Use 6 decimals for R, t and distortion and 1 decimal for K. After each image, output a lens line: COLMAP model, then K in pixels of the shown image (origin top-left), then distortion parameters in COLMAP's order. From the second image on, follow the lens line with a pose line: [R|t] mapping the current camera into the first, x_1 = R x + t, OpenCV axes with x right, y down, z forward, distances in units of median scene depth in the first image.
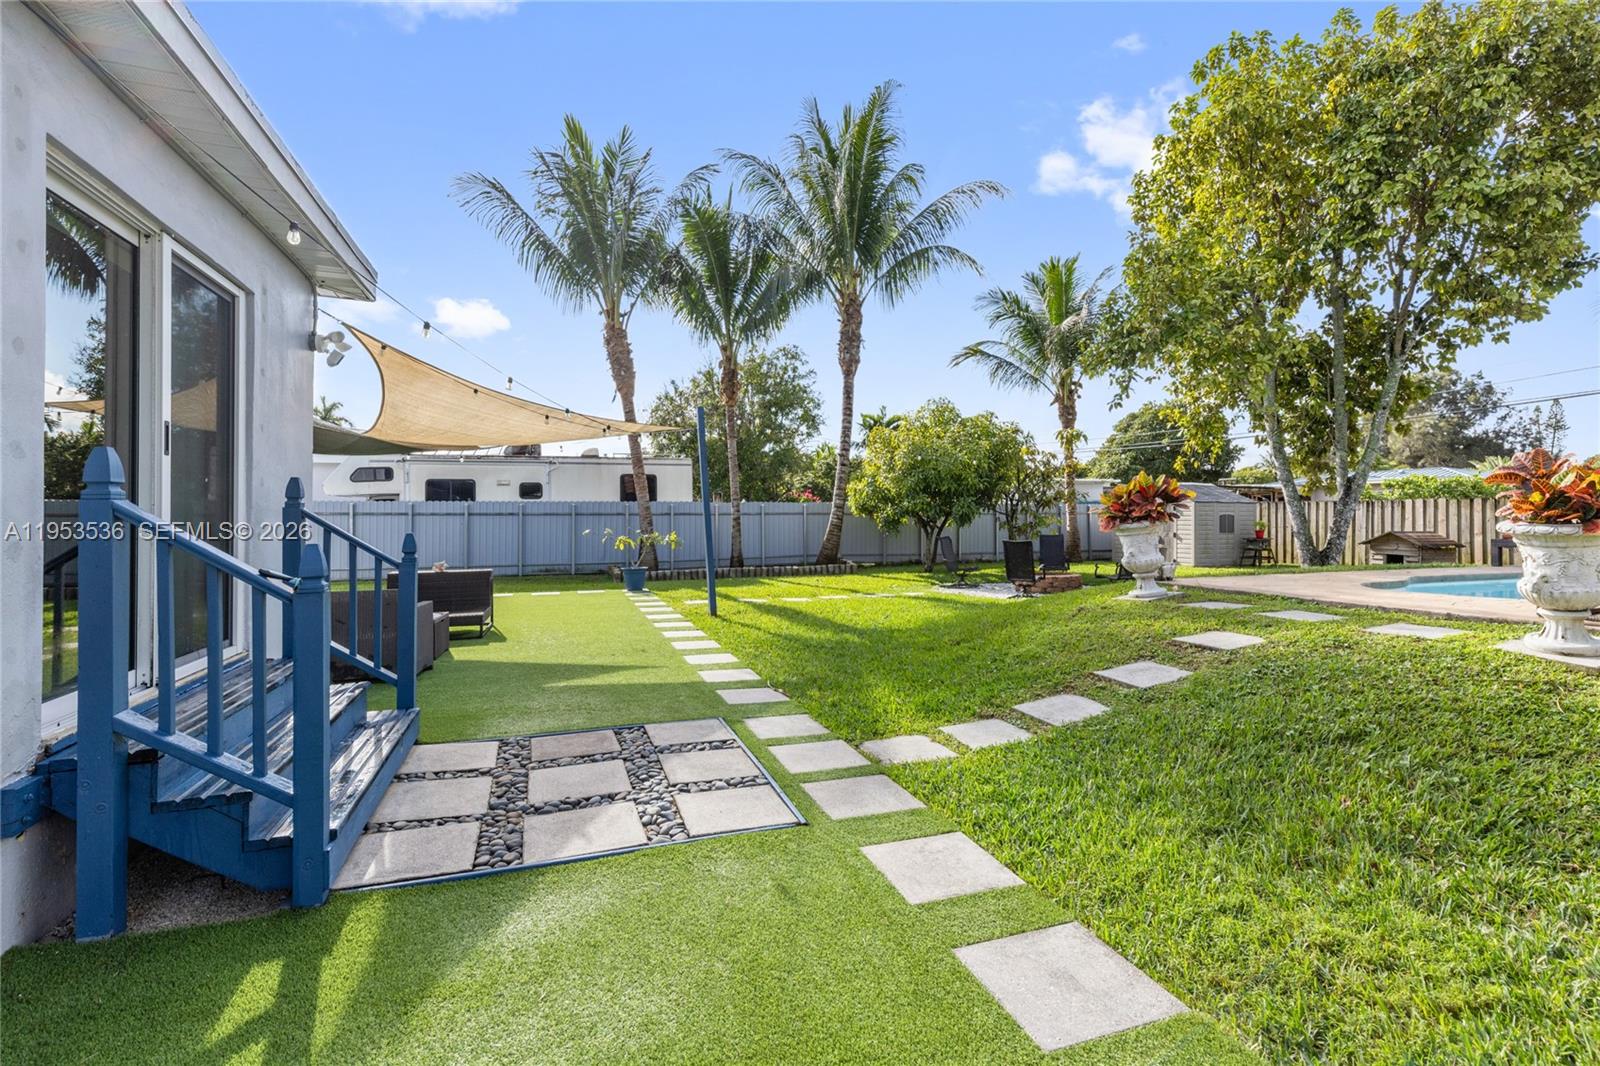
lens RADIAL K [[739.2, 0, 798.5], [0, 739.2, 508.7], [0, 0, 1]] dist [0.002603, -0.000756]
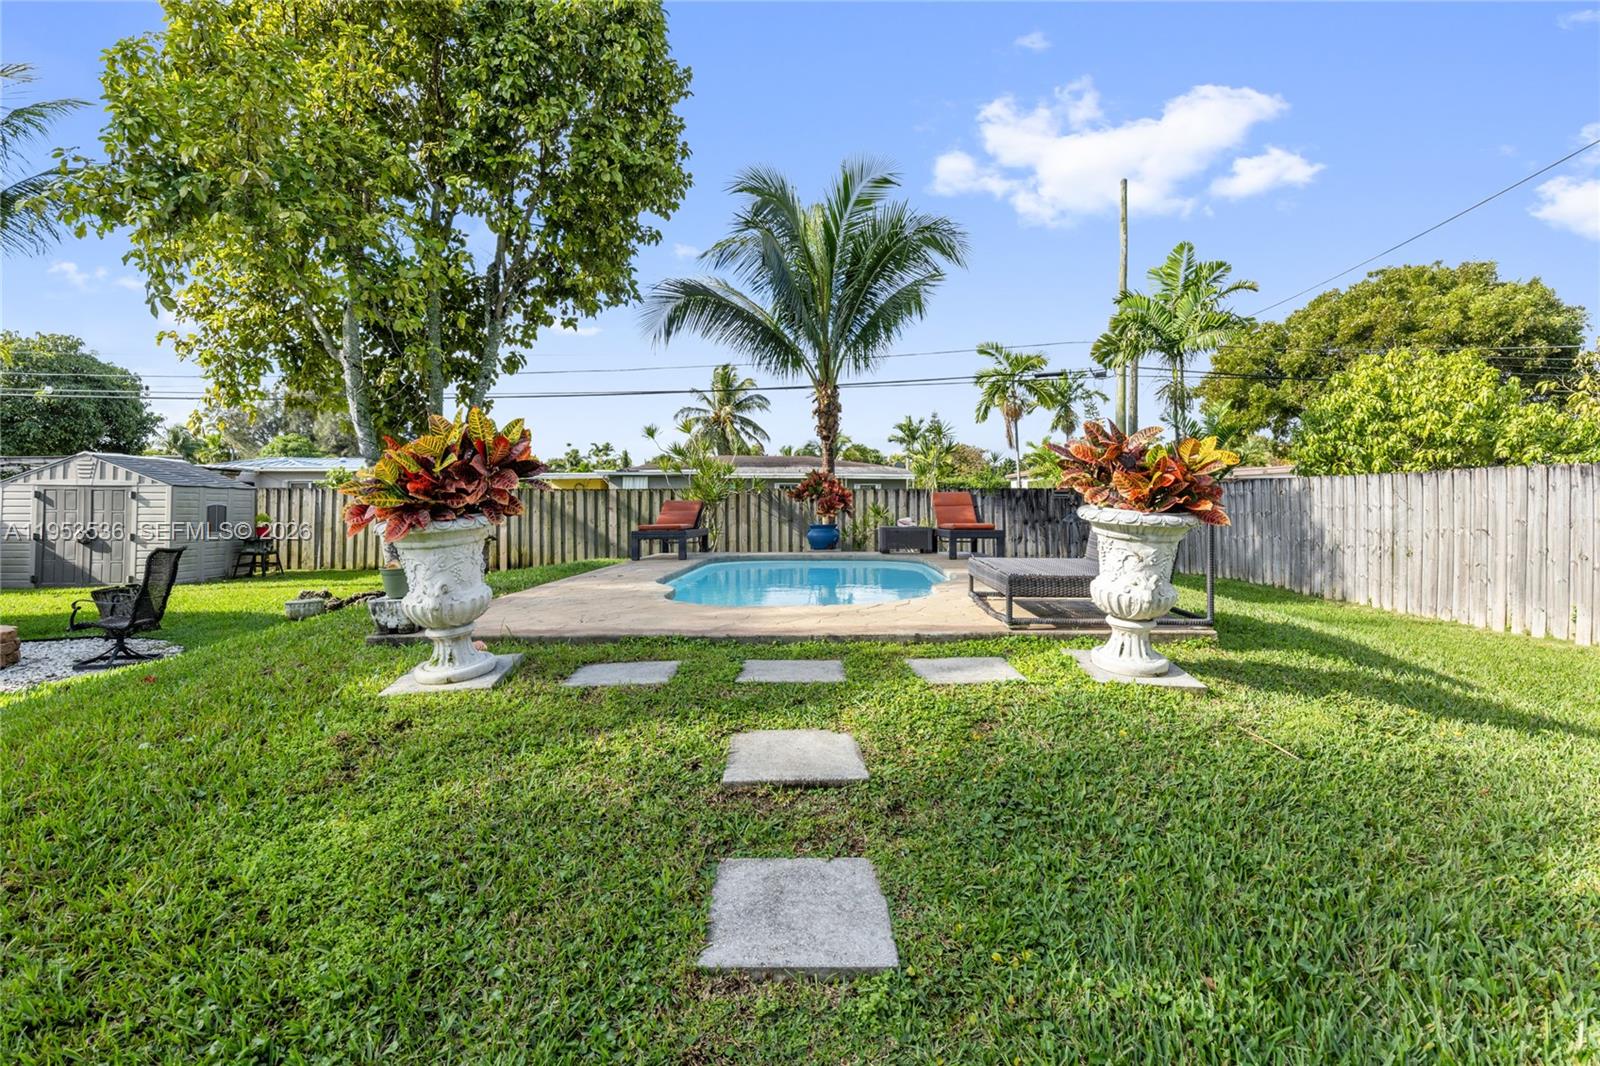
lens RADIAL K [[820.4, 0, 825.5], [0, 820.4, 488.4], [0, 0, 1]] dist [0.008279, -0.000164]
pose [[0.299239, 0.020967, 0.953948, 0.017358], [-0.007519, 0.999779, -0.019616, 0.003515], [-0.954149, -0.001302, 0.299330, 0.260554]]
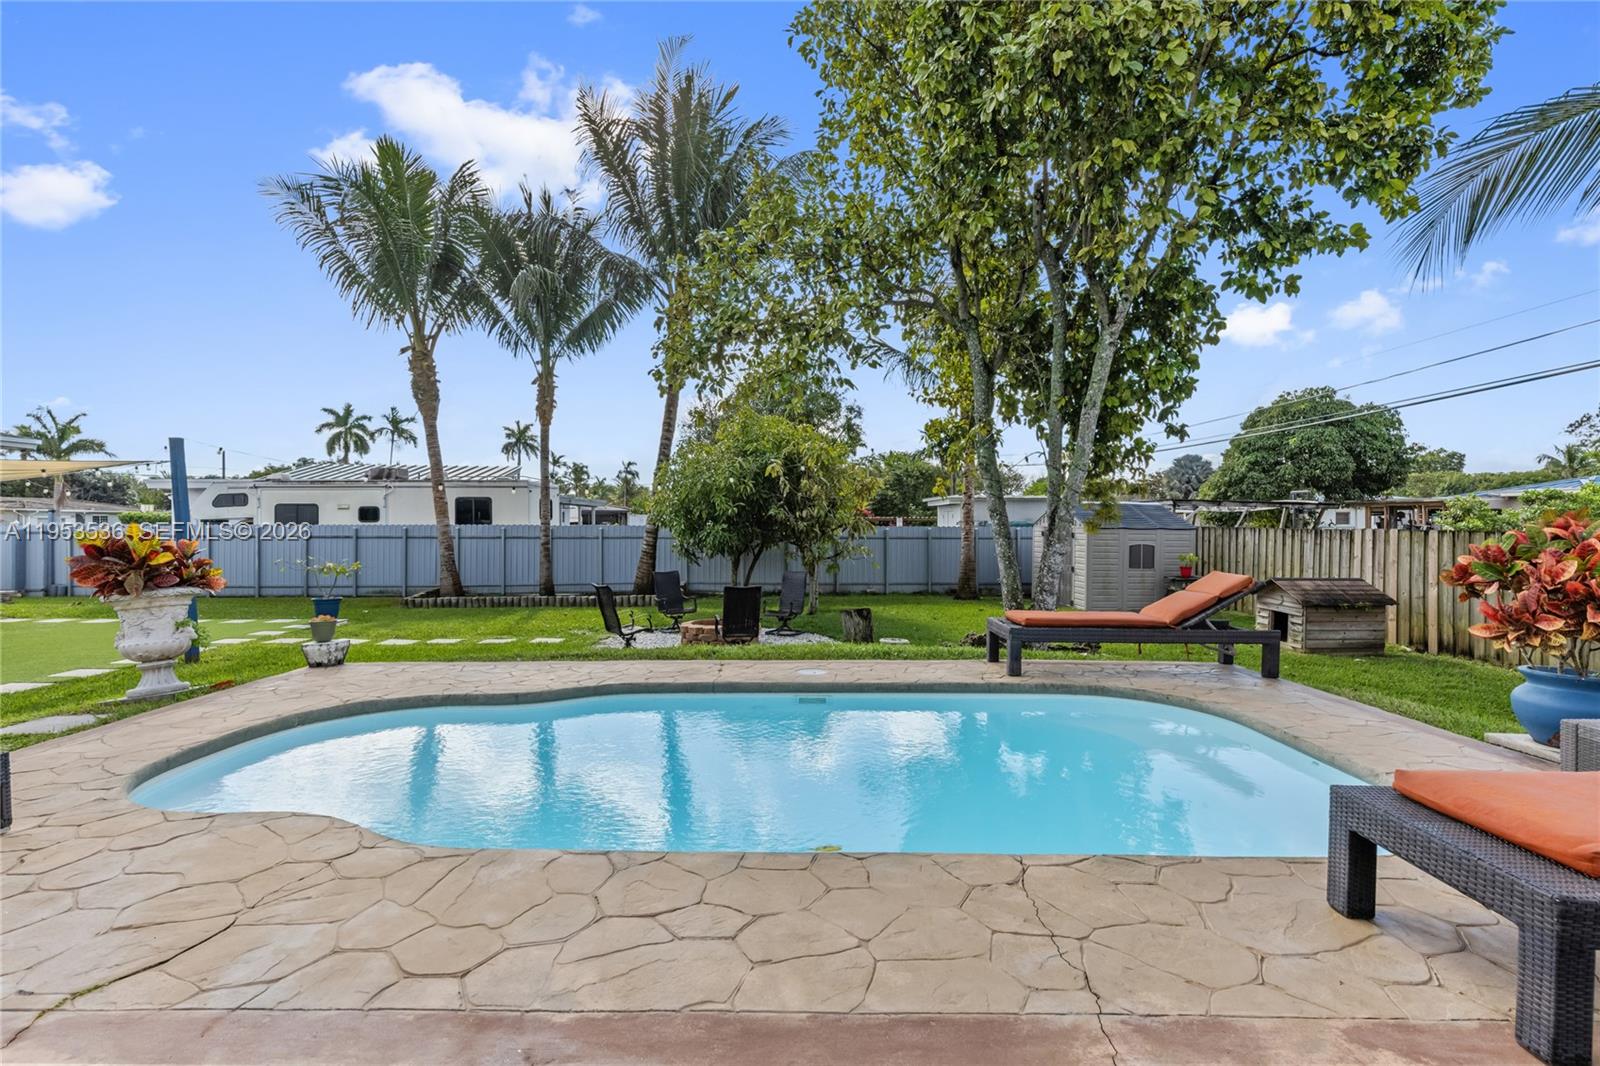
lens RADIAL K [[739.2, 0, 808.0], [0, 739.2, 525.1], [0, 0, 1]] dist [0.002603, -0.000756]
pose [[0.956430, 0.005367, -0.291912, 0.552966], [-0.001681, 0.999916, 0.012874, -0.024751], [0.291957, -0.011822, 0.956358, 0.204174]]
